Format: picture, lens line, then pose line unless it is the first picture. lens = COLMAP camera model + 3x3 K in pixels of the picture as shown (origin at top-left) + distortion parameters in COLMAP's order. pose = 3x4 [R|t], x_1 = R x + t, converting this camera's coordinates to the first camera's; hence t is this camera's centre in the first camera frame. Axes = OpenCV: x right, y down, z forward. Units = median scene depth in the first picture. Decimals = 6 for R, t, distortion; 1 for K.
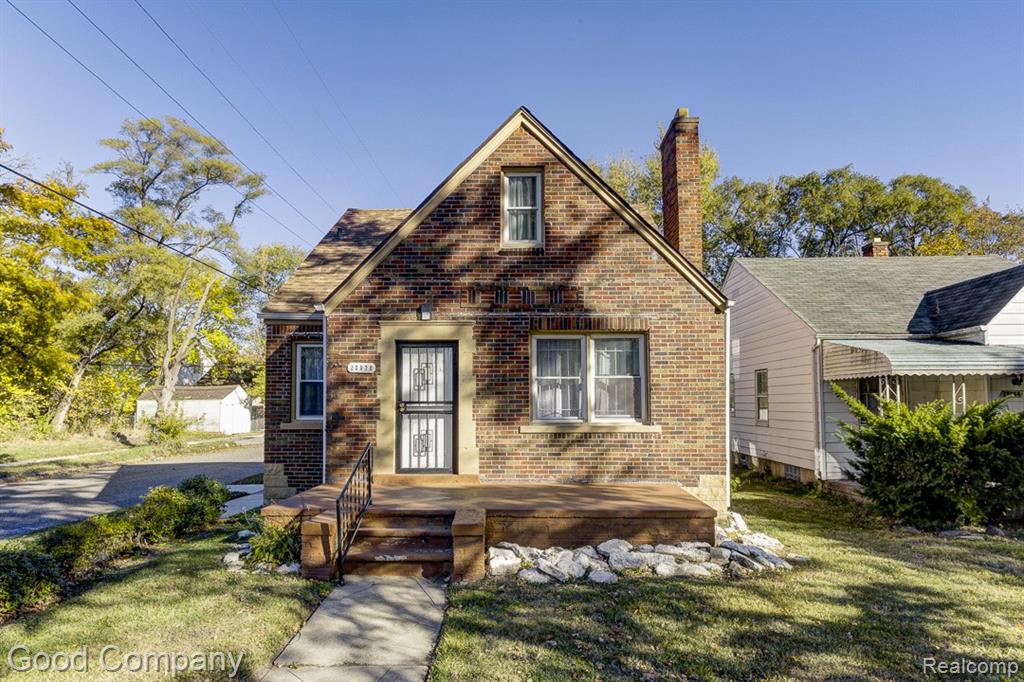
lens RADIAL K [[586.6, 0, 512.0], [0, 586.6, 341.0], [0, 0, 1]] dist [-0.004790, -0.000271]
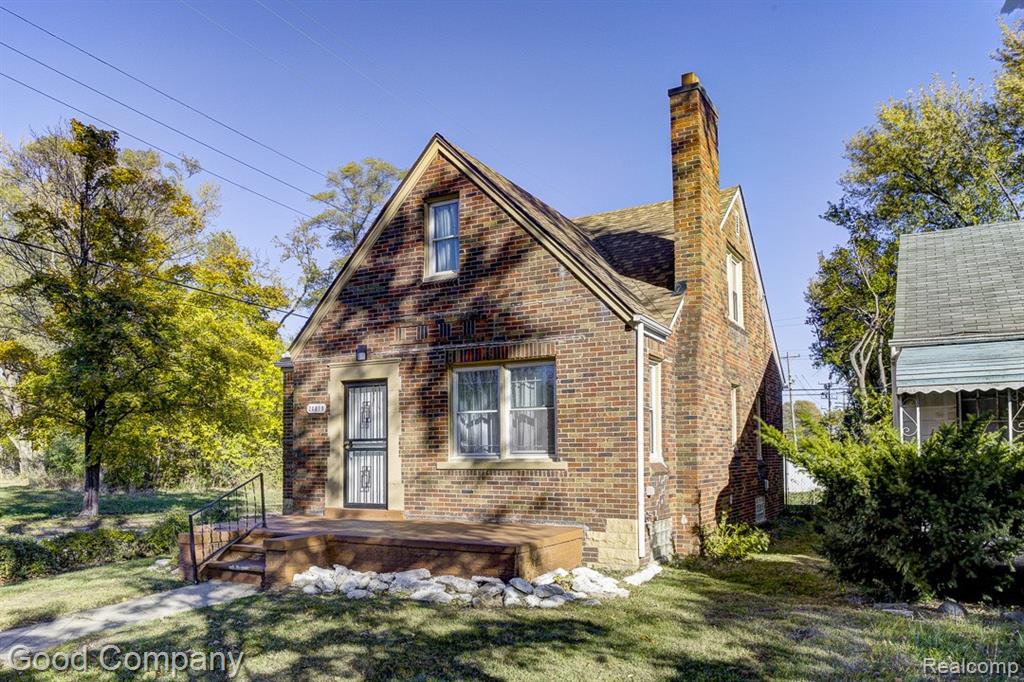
lens RADIAL K [[781.2, 0, 515.3], [0, 781.2, 377.3], [0, 0, 1]] dist [0.003527, 0.000591]
pose [[0.873328, -0.053082, -0.484231, 0.759375], [0.053989, 0.998468, -0.012082, 0.025721], [0.484131, -0.015592, 0.874857, -0.076229]]
